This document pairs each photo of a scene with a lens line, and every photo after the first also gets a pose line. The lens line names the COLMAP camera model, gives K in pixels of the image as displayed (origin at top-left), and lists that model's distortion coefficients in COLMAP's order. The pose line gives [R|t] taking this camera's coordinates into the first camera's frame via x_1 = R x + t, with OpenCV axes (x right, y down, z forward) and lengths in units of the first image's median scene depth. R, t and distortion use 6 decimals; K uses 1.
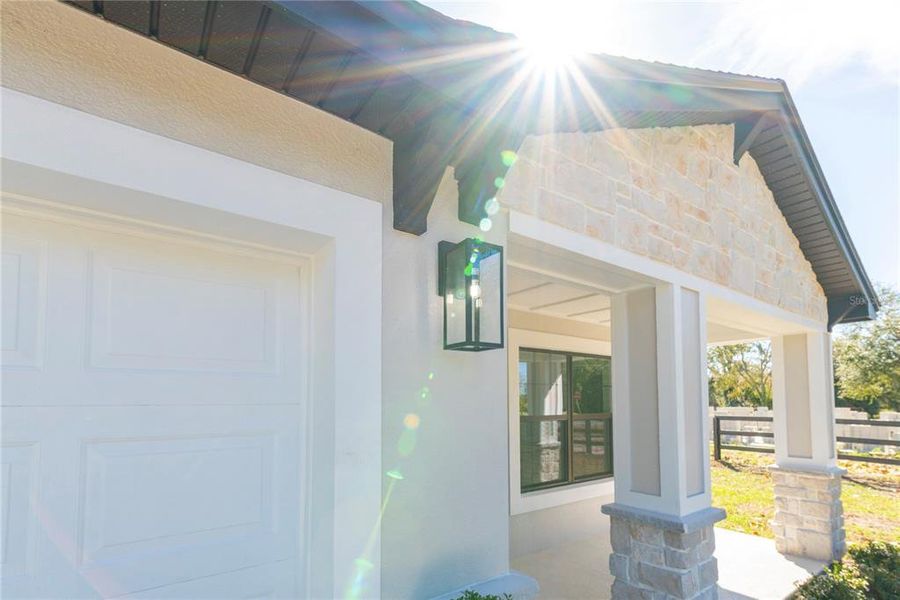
lens RADIAL K [[436.1, 0, 439.0], [0, 436.1, 372.4], [0, 0, 1]] dist [0.002545, 0.000688]
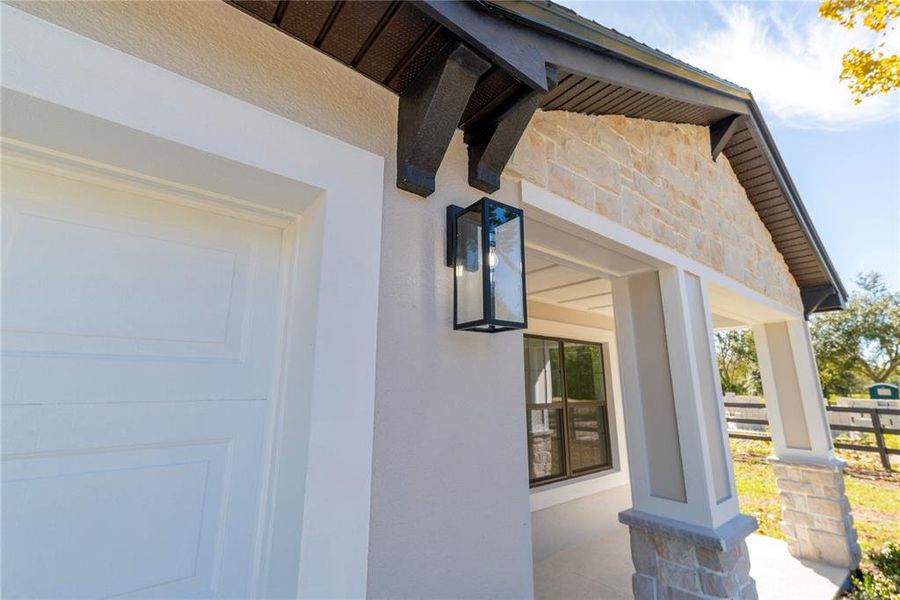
lens RADIAL K [[401.9, 0, 443.4], [0, 401.9, 283.1], [0, 0, 1]] dist [0.000444, 0.001367]
pose [[0.998829, 0.015612, 0.045792, -0.023138], [-0.007061, 0.983409, -0.181264, -0.001018], [-0.047862, 0.180729, 0.982368, 0.128096]]
